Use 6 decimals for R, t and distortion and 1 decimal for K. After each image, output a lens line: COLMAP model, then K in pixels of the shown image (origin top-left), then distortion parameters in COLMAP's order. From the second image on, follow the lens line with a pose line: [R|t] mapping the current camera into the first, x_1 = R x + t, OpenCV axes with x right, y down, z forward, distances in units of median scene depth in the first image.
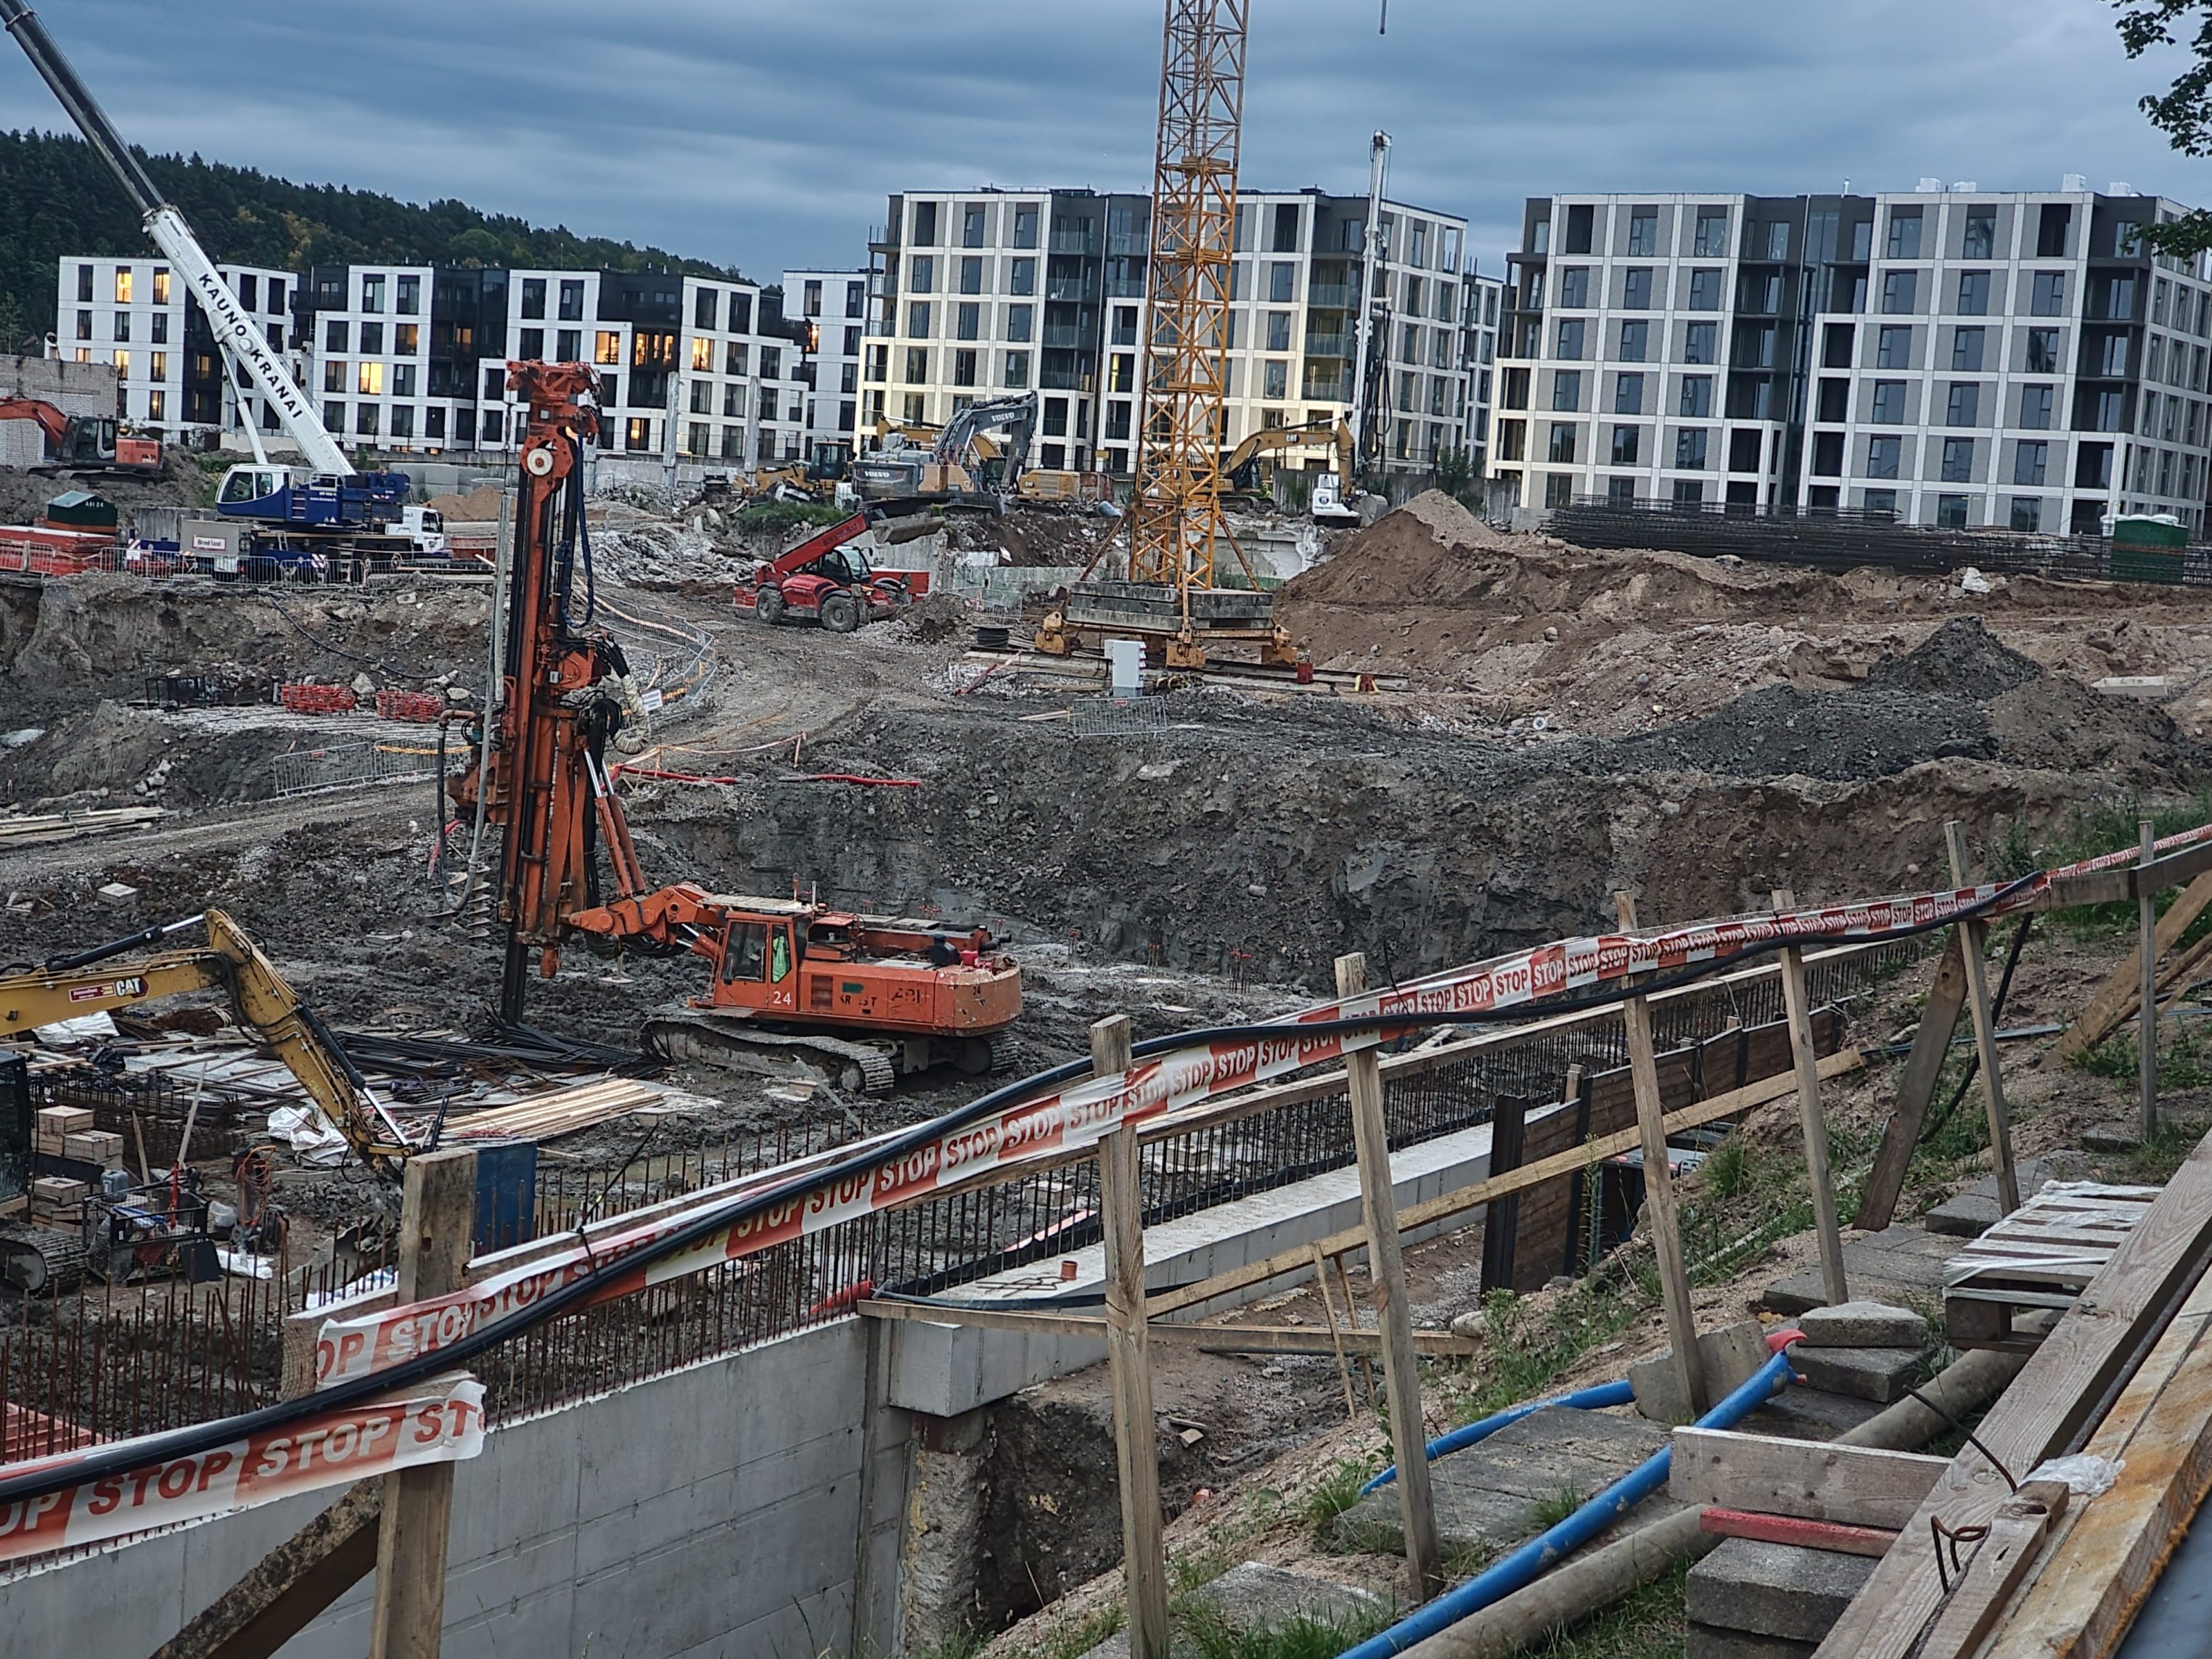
lens RADIAL K [[3430.7, 0, 1094.9], [0, 3430.7, 791.1], [0, 0, 1]] dist [-0.072456, 1.233976]
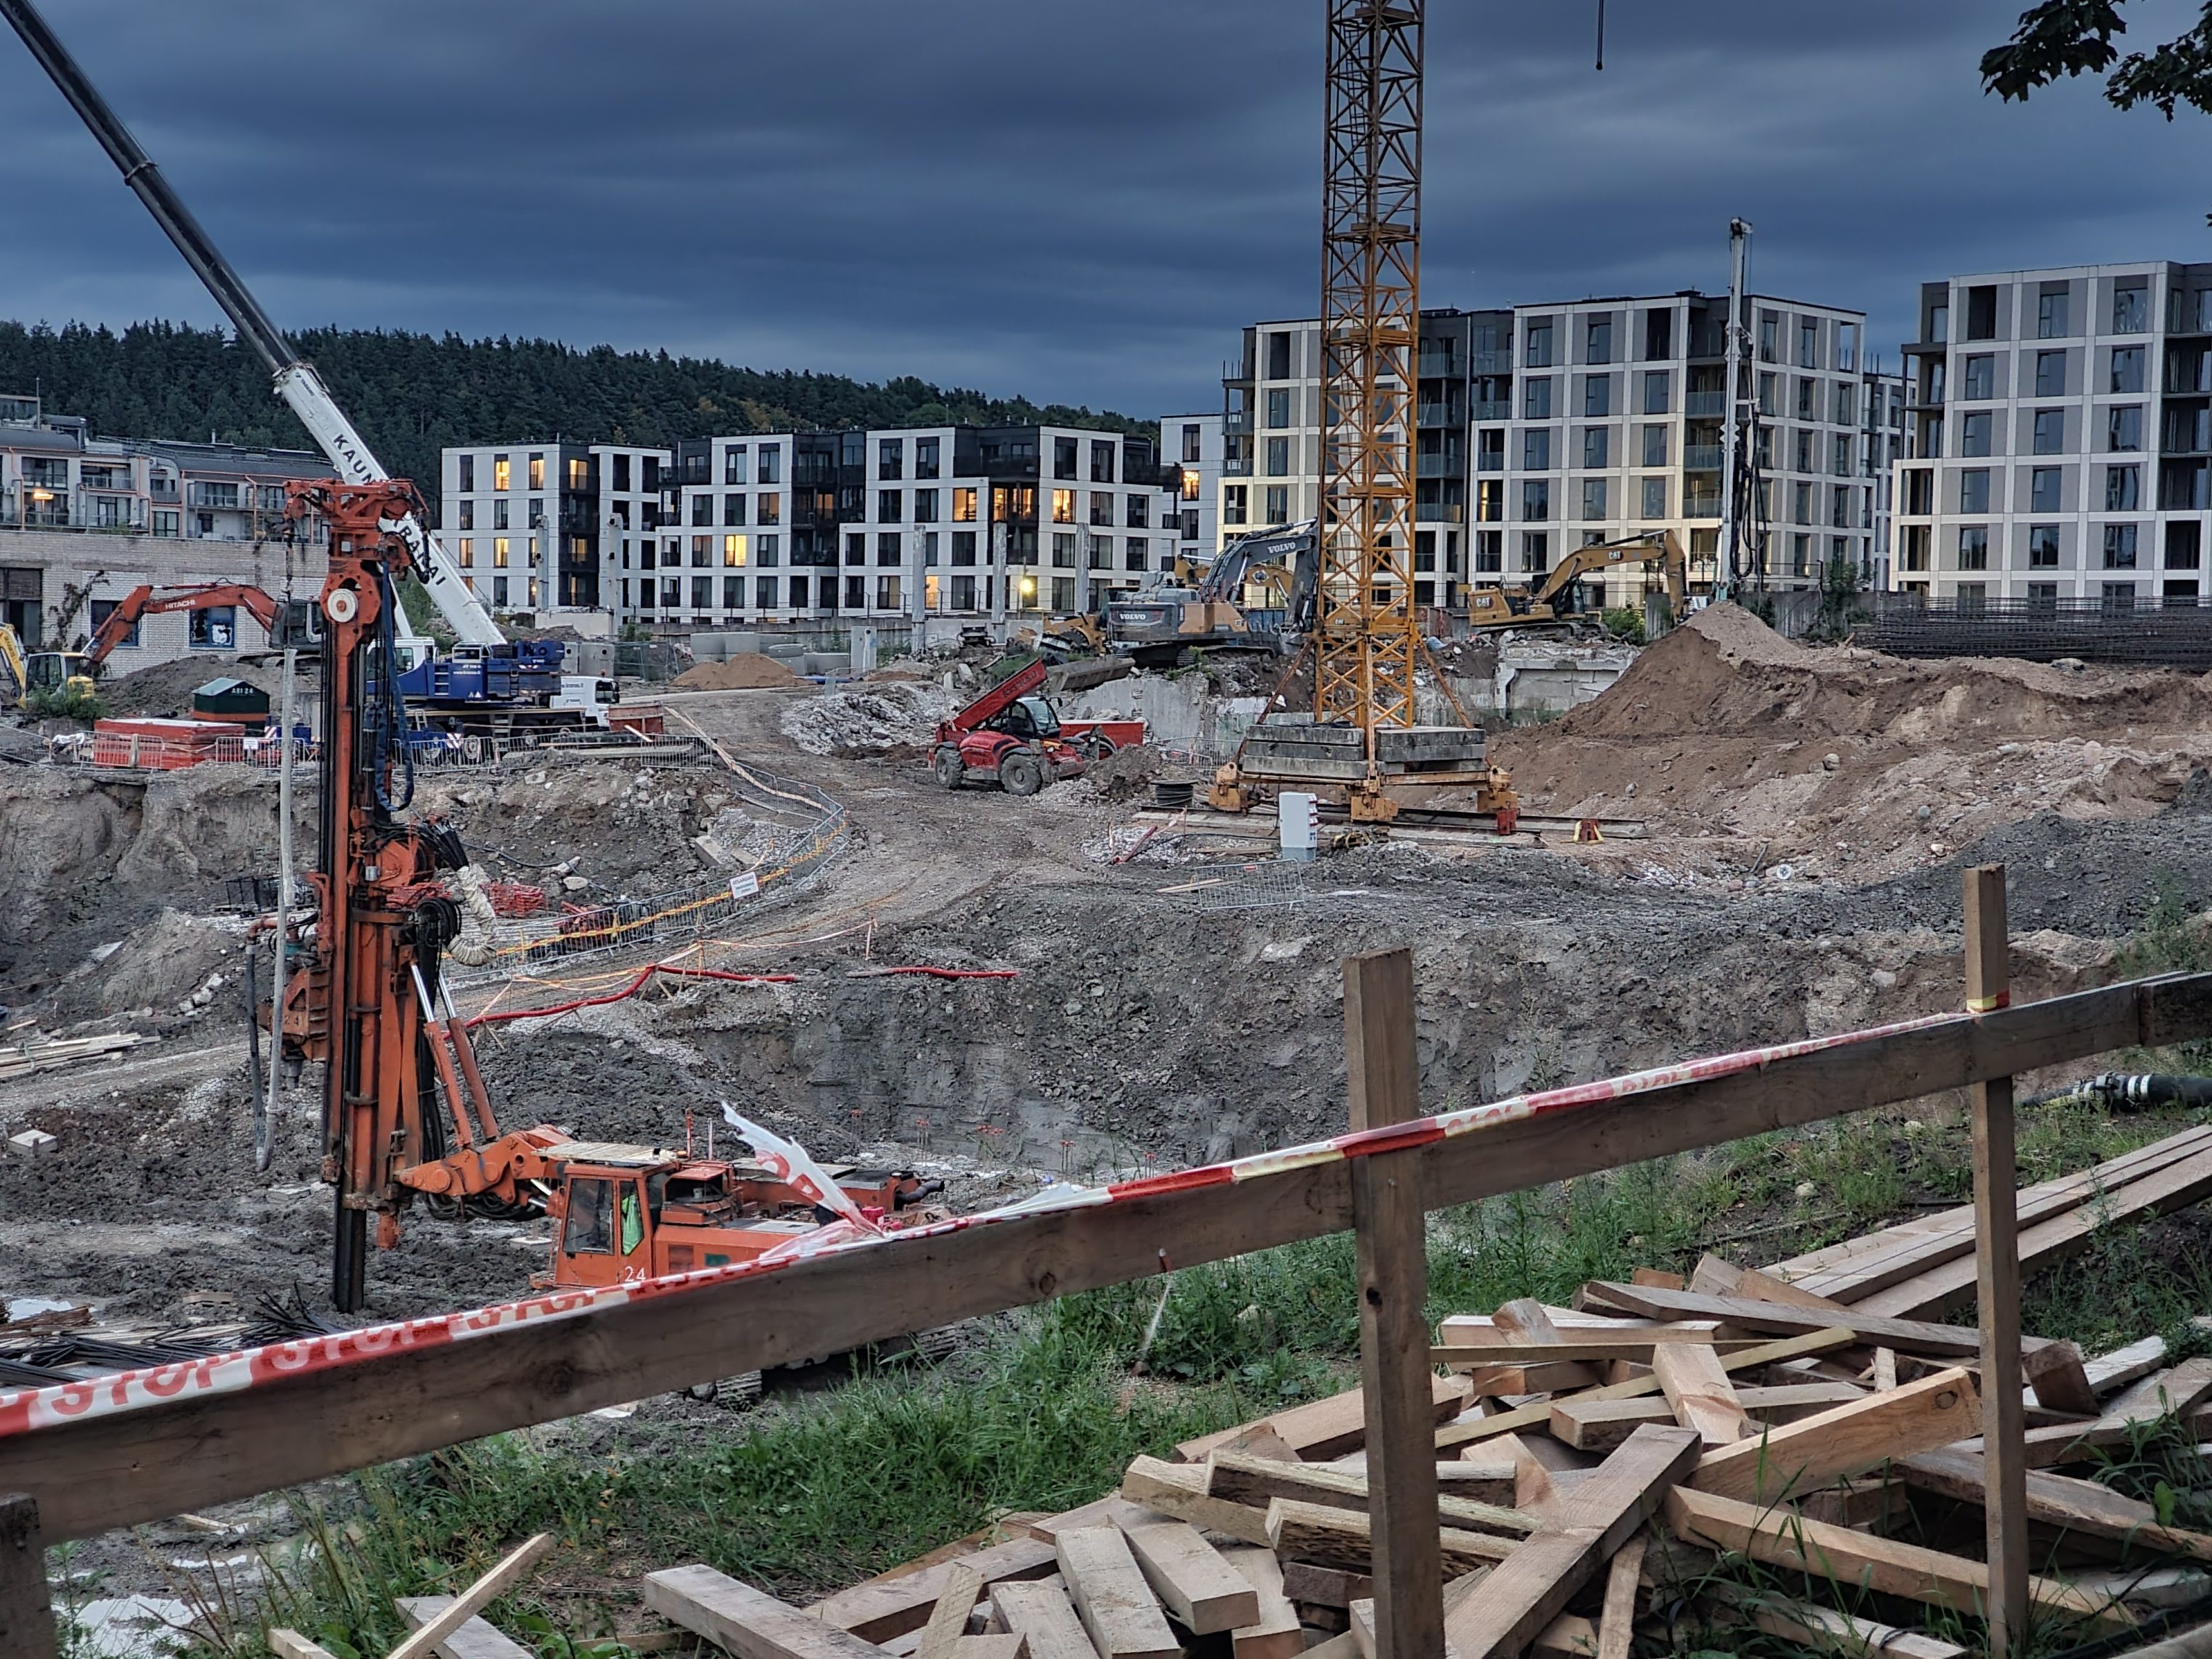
lens RADIAL K [[3430.7, 0, 1094.9], [0, 3430.7, 791.1], [0, 0, 1]] dist [-0.072456, 1.233976]
pose [[0.988018, -0.042478, -0.148380, 0.075835], [0.035728, 0.998214, -0.047871, -0.004782], [0.150149, 0.041996, 0.987771, 0.138806]]
